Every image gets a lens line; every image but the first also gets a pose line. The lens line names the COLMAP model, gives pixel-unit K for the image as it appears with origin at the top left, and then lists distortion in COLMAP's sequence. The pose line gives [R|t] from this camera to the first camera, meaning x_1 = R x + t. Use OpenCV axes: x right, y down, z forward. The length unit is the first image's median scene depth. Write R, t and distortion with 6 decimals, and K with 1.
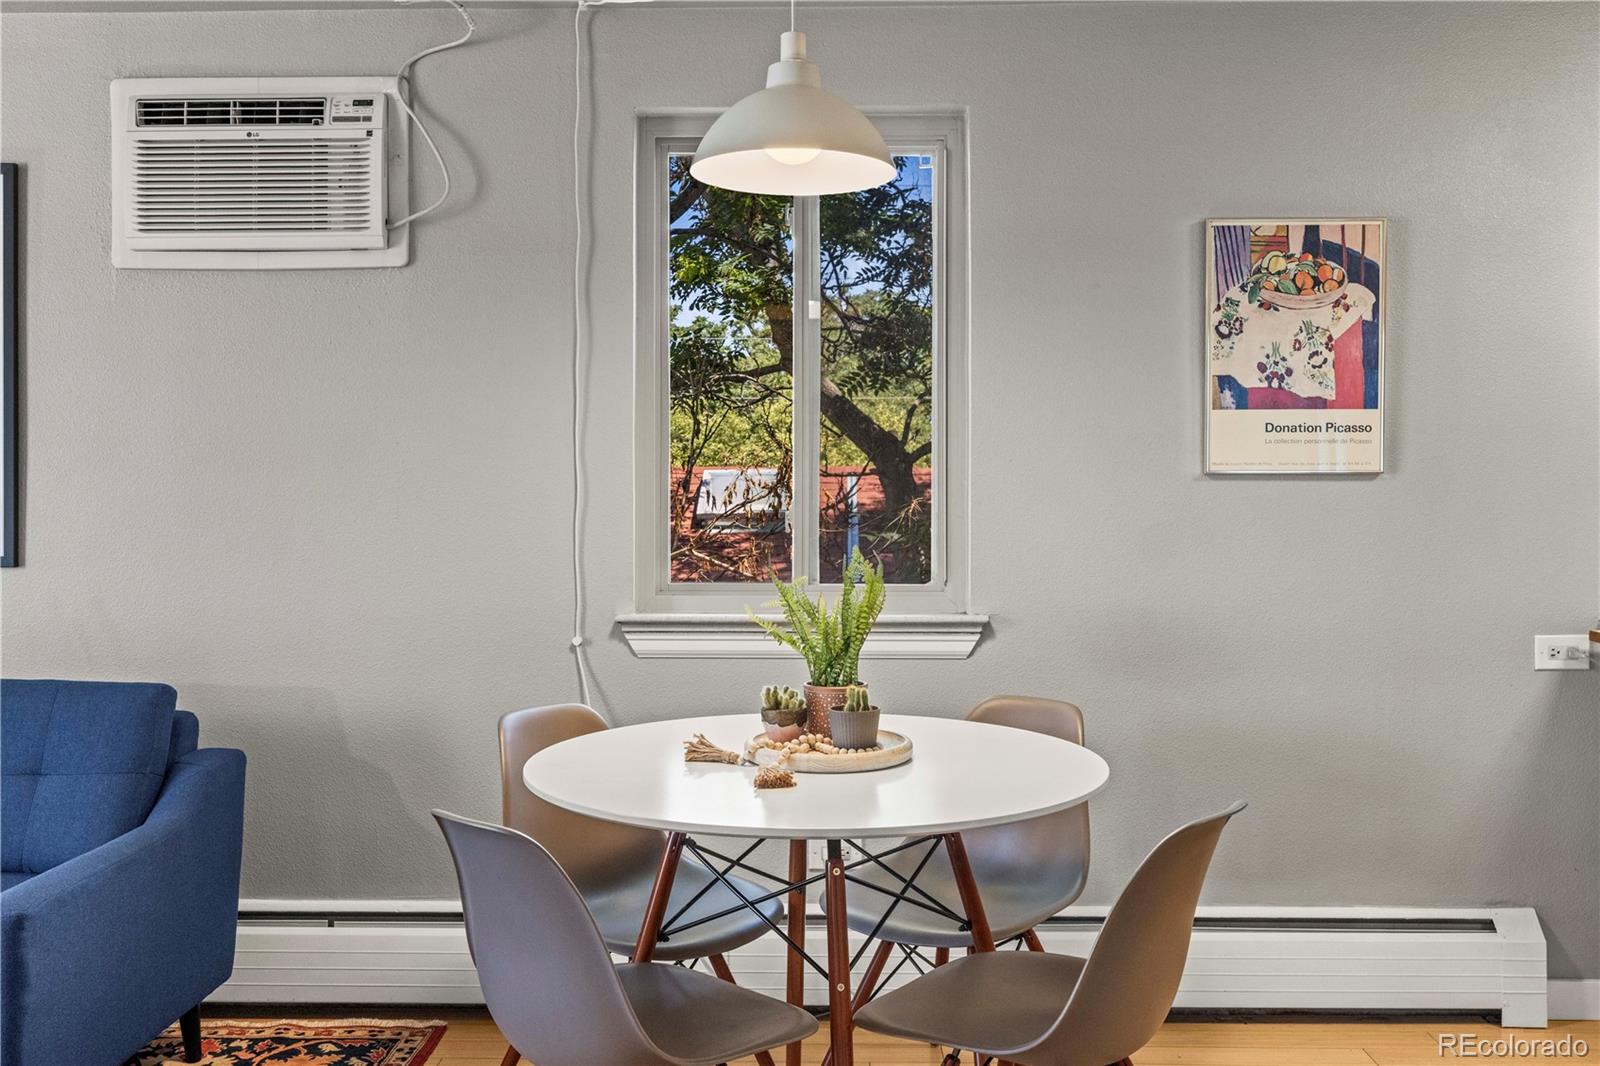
lens RADIAL K [[1411.7, 0, 795.2], [0, 1411.7, 497.7], [0, 0, 1]] dist [0.001528, 0.003558]
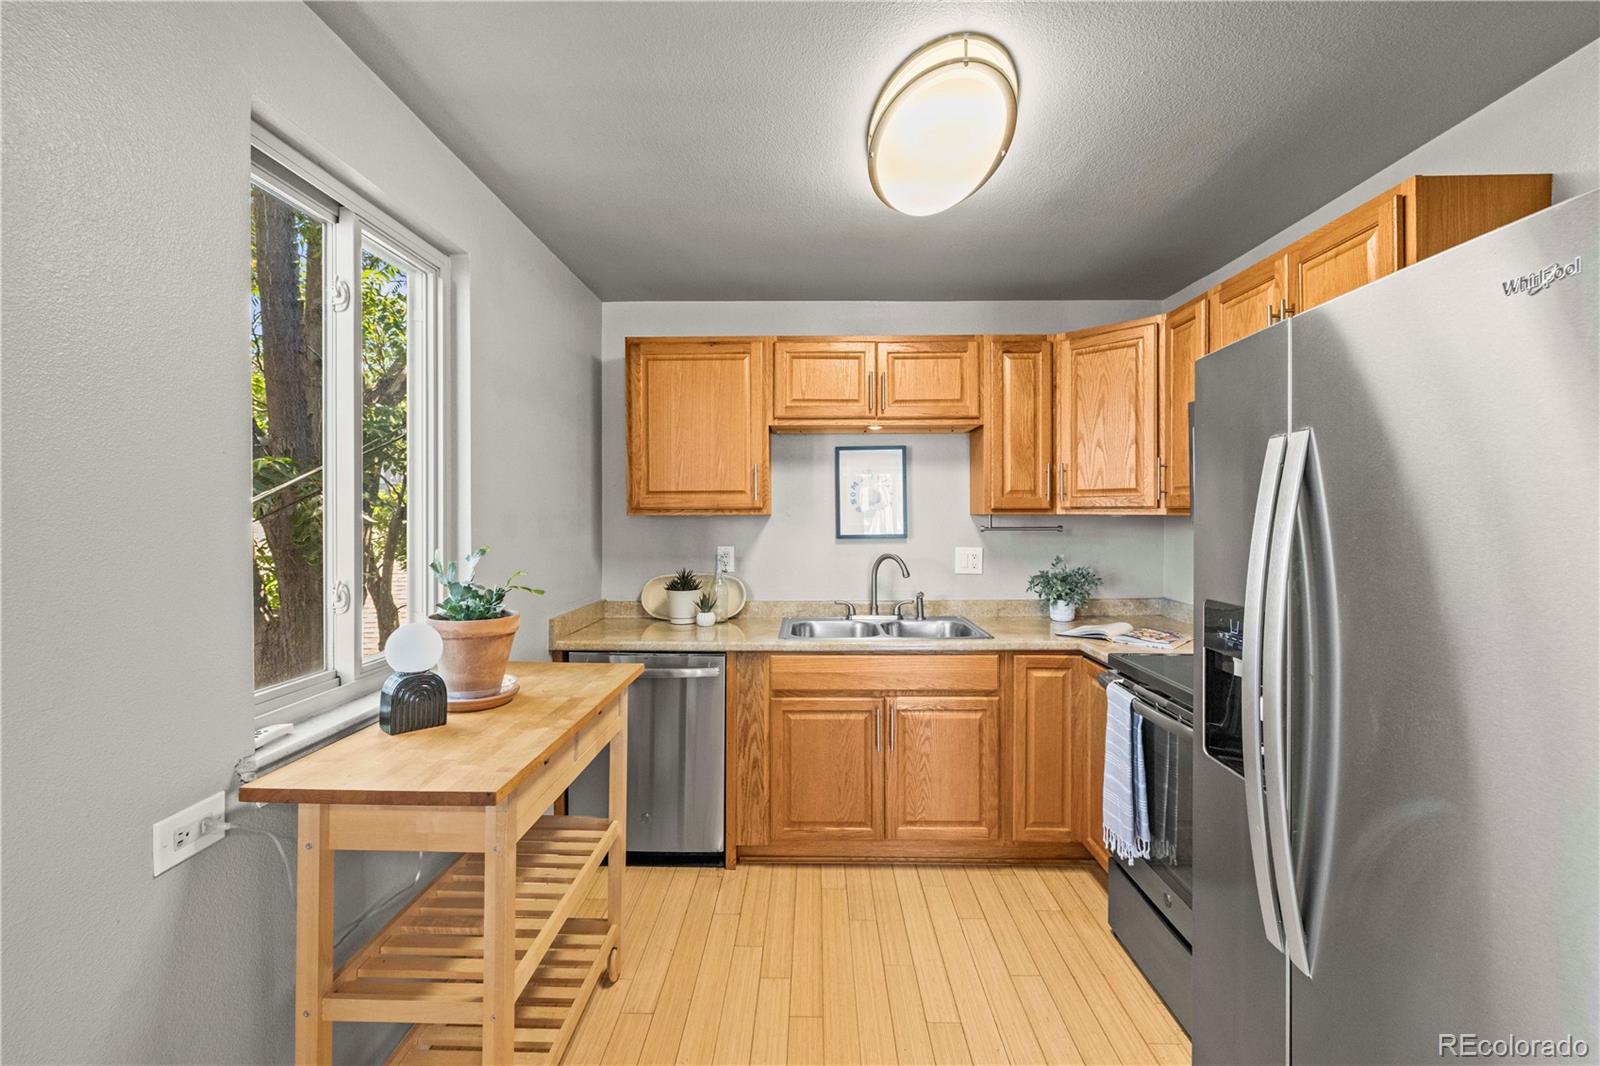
lens RADIAL K [[683.0, 0, 798.8], [0, 683.0, 518.0], [0, 0, 1]] dist [-0.003426, 0.001474]
pose [[-0.000759, -0.003827, 0.999992, 0.209360], [0.011537, 0.999926, 0.003835, -0.042119], [-0.999933, 0.011540, -0.000715, 0.701532]]
